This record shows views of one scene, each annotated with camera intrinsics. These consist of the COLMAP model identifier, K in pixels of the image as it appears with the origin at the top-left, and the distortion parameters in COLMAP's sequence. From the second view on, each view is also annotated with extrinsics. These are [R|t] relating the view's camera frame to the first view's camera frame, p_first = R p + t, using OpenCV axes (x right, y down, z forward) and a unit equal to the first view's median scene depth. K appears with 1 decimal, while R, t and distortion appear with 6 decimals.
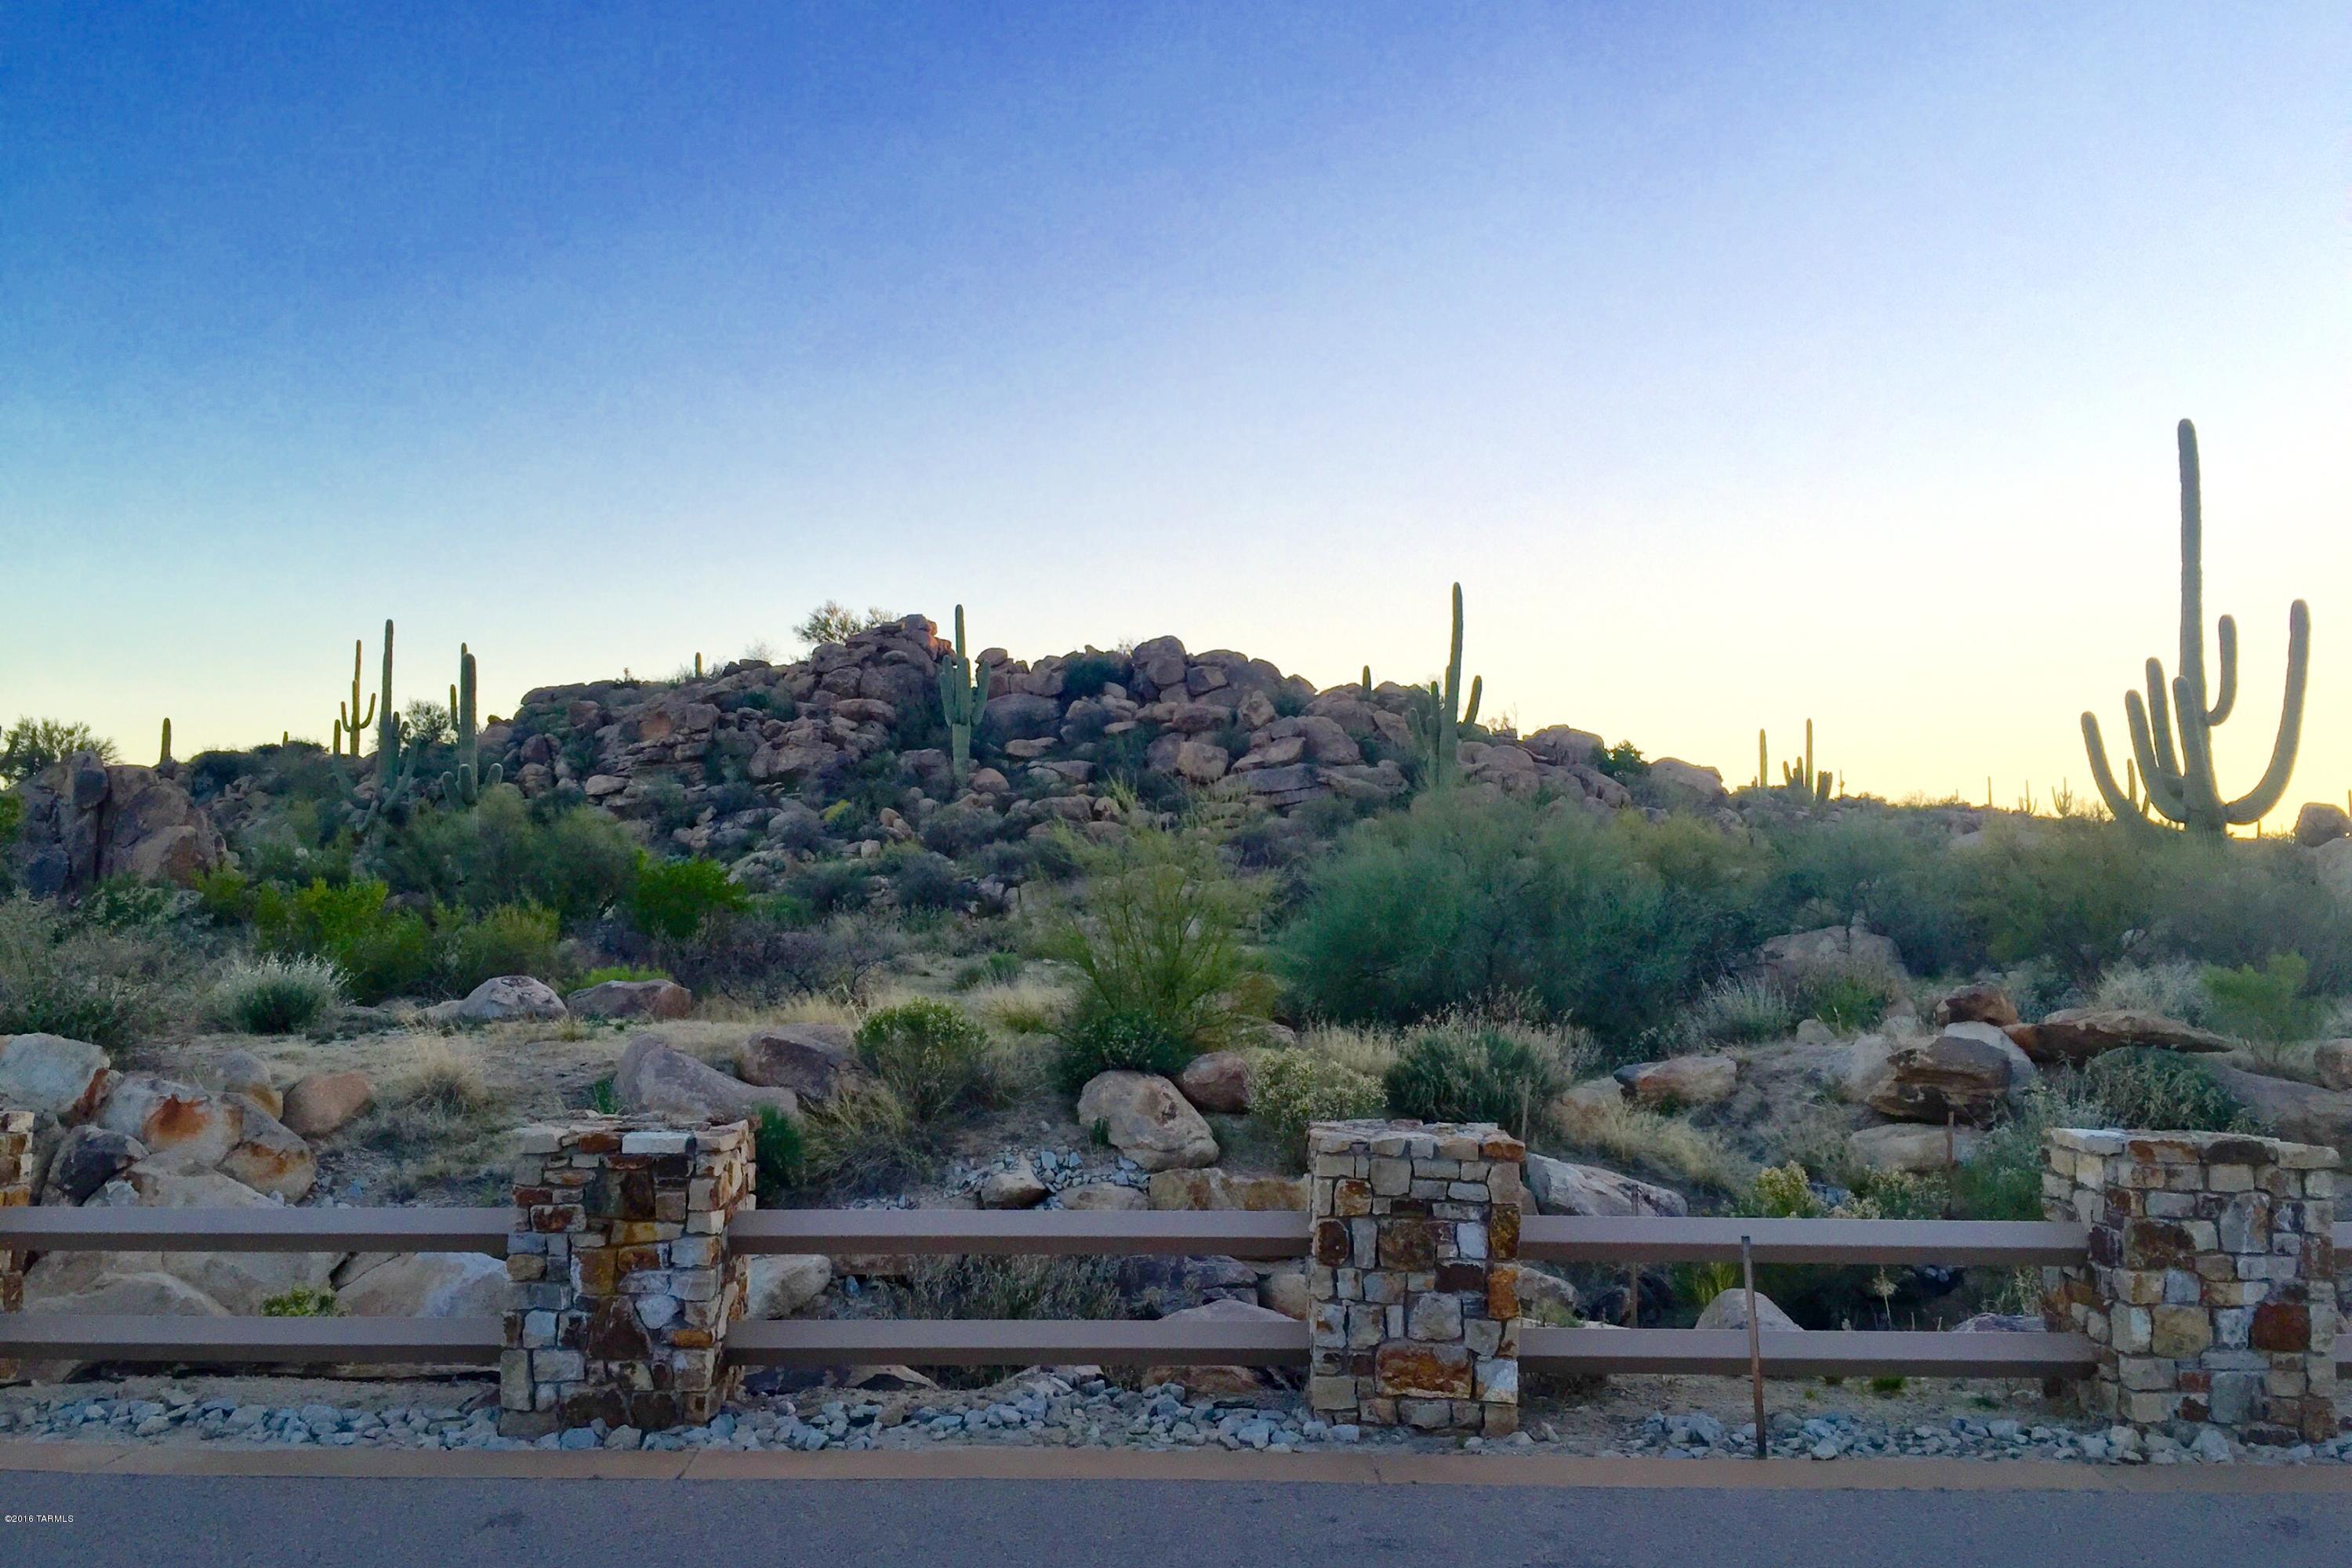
lens RADIAL K [[1987.9, 0, 1180.2], [0, 1987.9, 788.7], [0, 0, 1]] dist [0.069389, -0.085781]
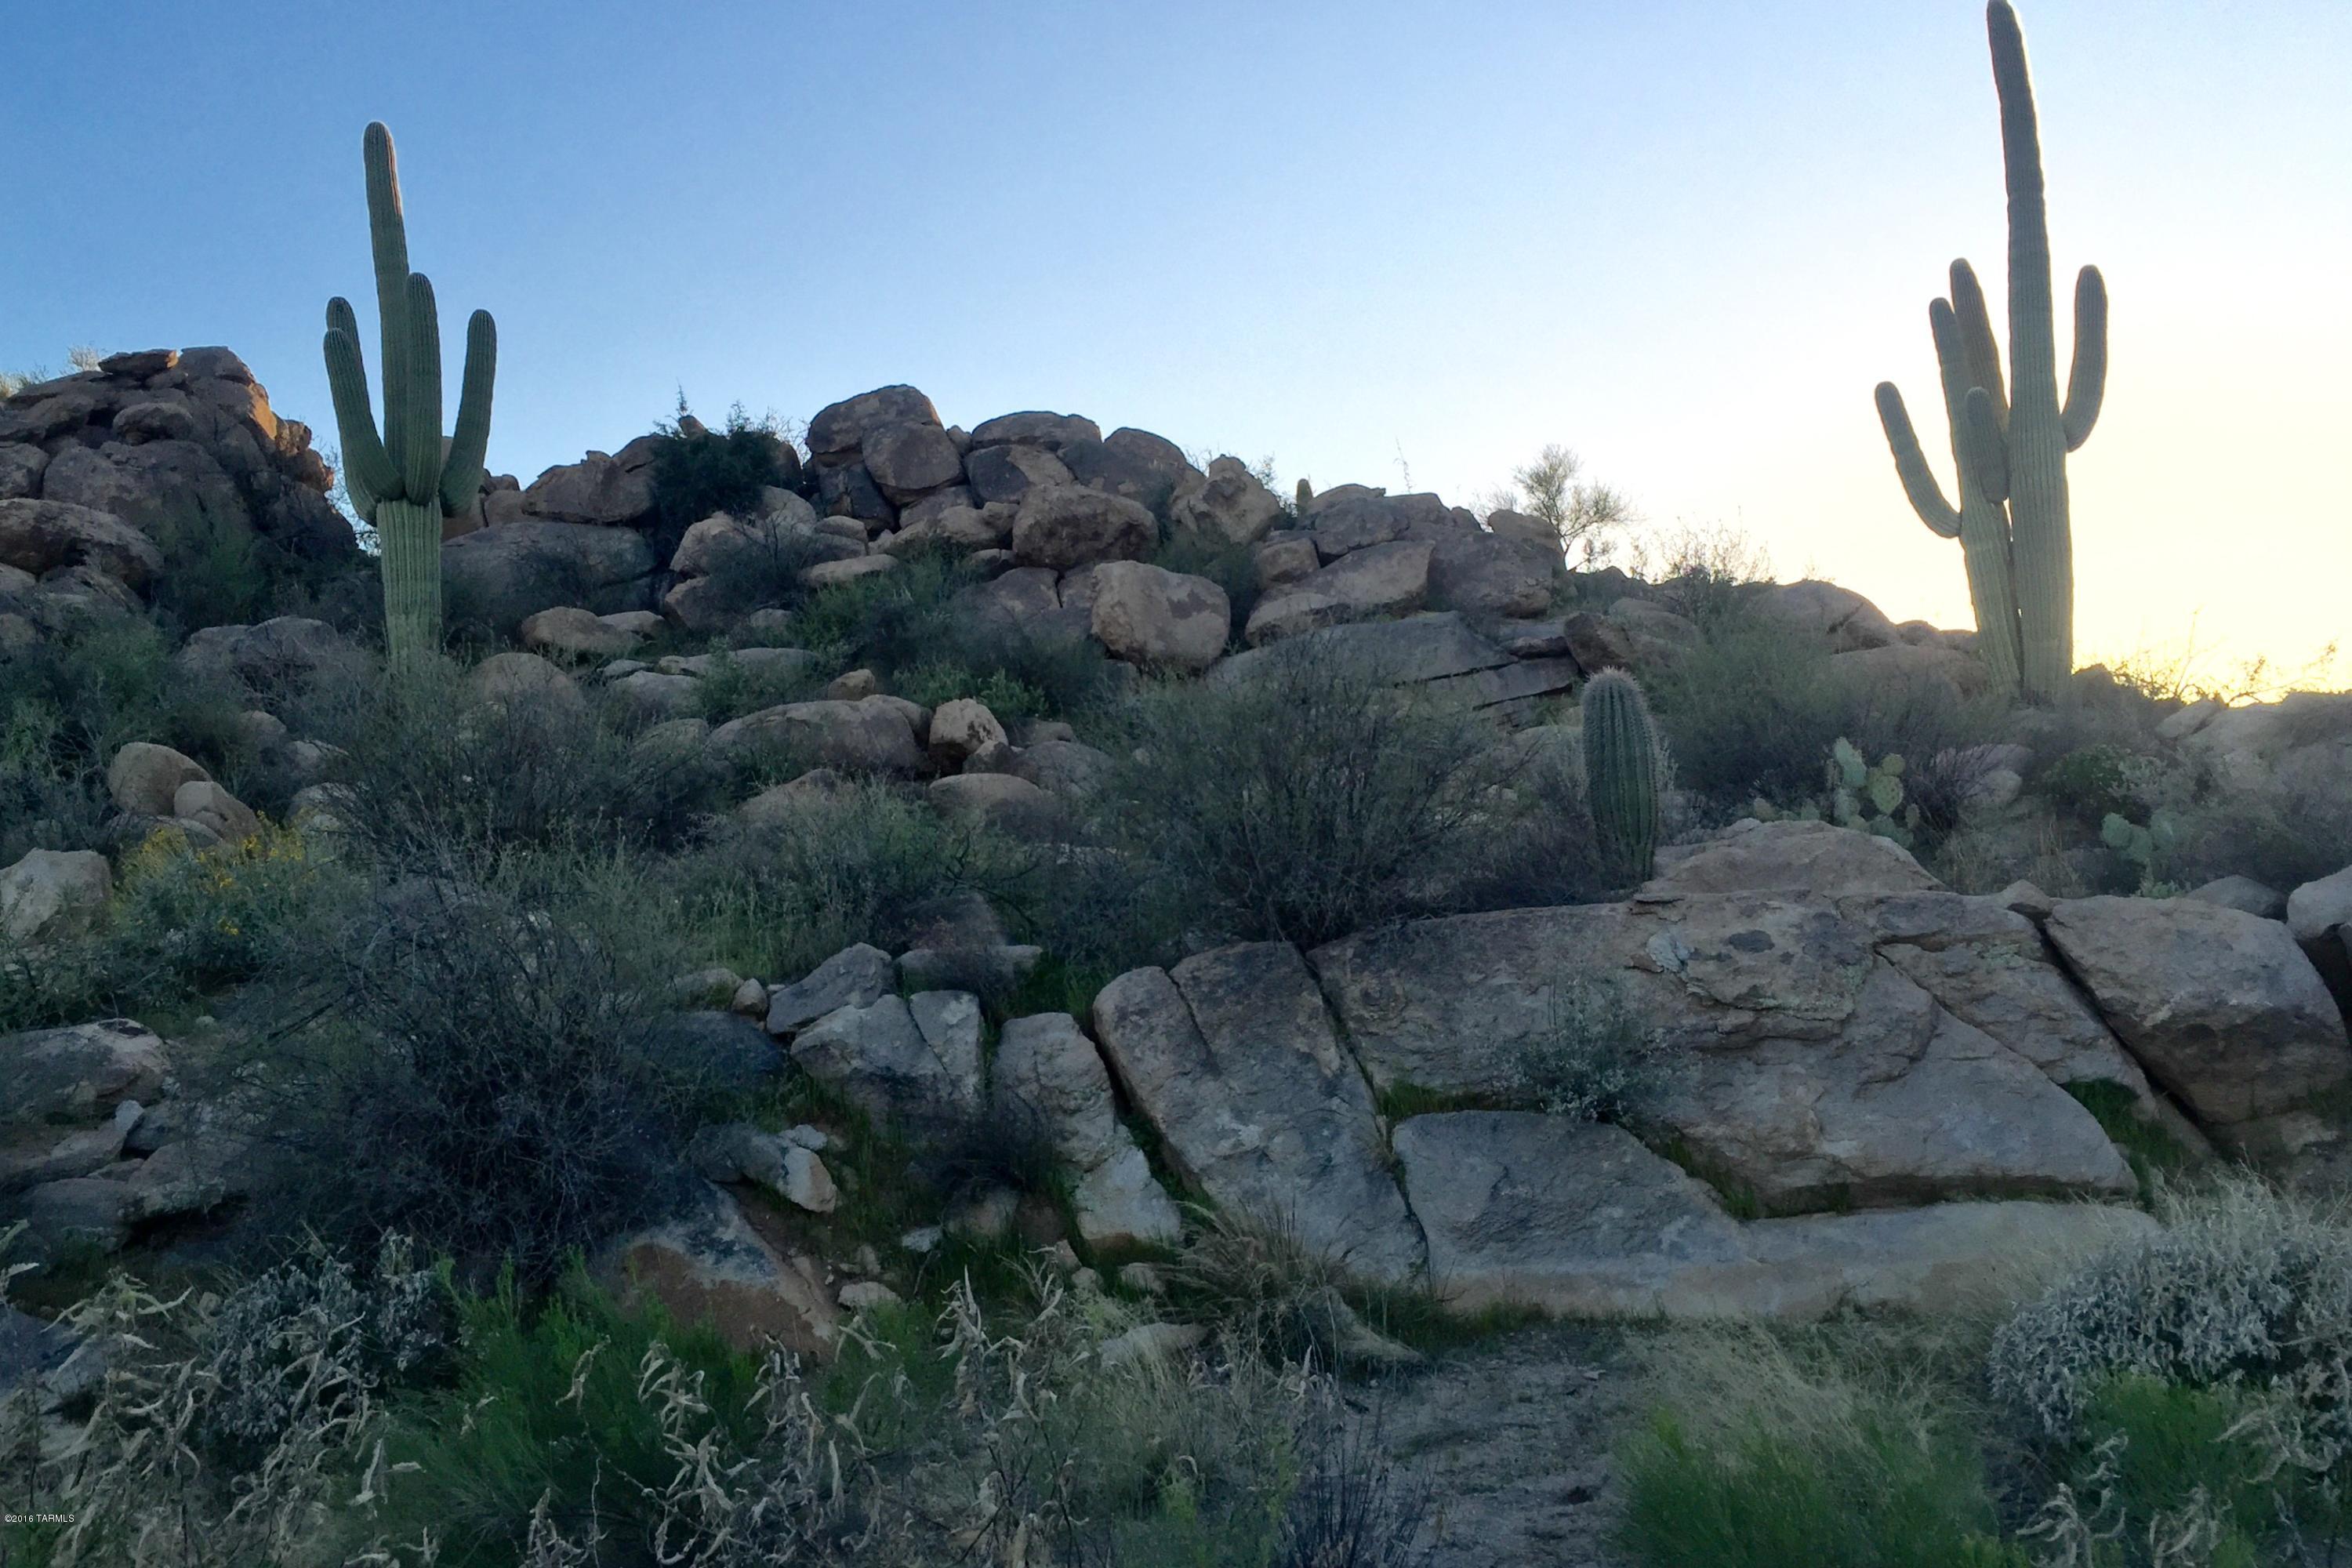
lens RADIAL K [[1987.9, 0, 1181.3], [0, 1987.9, 779.1], [0, 0, 1]] dist [0.069389, -0.085781]
pose [[0.944822, -0.051463, 0.323517, -0.097359], [0.070721, 0.996338, -0.048047, 0.030874], [-0.319860, 0.068275, 0.945002, 0.661809]]
